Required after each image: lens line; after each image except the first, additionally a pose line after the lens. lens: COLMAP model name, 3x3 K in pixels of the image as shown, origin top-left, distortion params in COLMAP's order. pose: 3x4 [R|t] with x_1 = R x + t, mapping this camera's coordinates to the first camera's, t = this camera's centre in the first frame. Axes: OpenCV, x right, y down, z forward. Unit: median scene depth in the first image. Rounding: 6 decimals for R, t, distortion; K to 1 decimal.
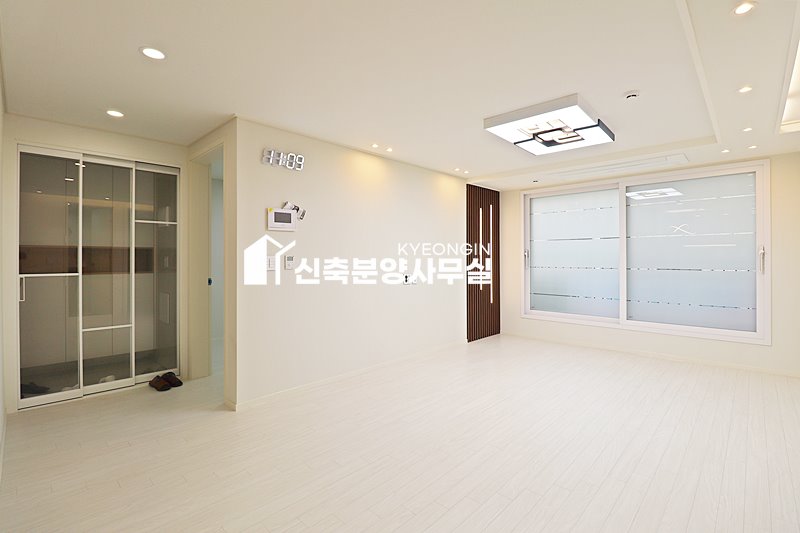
lens RADIAL K [[368.3, 0, 401.2], [0, 368.3, 258.5], [0, 0, 1]] dist [0.002672, -0.014944]
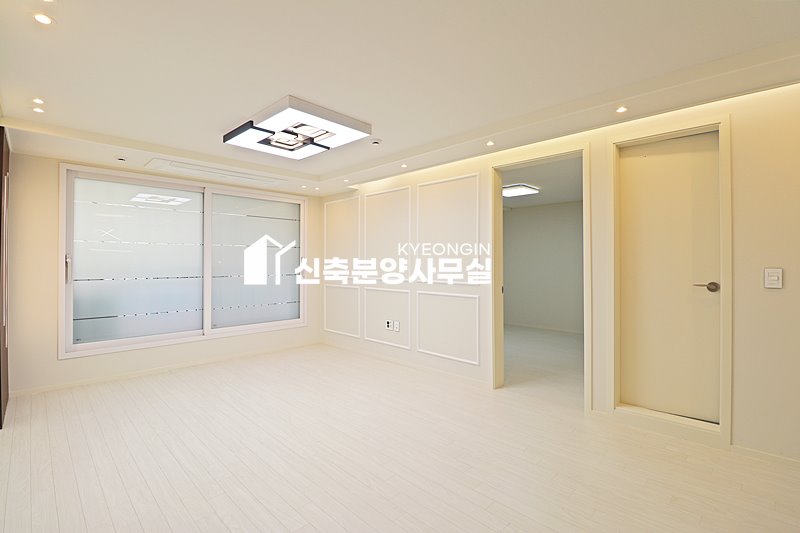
lens RADIAL K [[368.3, 0, 401.2], [0, 368.3, 258.5], [0, 0, 1]] dist [0.002672, -0.014944]
pose [[0.010586, 0.010907, 0.999884, -0.375056], [0.000923, 0.999940, -0.010917, -0.010157], [-0.999944, 0.001038, 0.010575, 0.499054]]
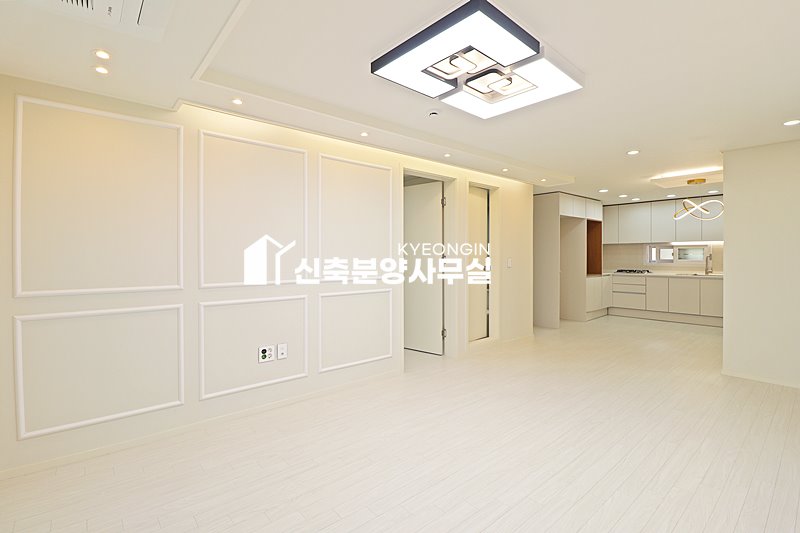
lens RADIAL K [[368.3, 0, 401.2], [0, 368.3, 258.5], [0, 0, 1]] dist [0.002672, -0.014944]
pose [[-0.995352, 0.001961, 0.096287, 0.346259], [0.002919, 0.999948, 0.009811, -0.012891], [-0.096263, 0.010047, -0.995305, 1.170562]]
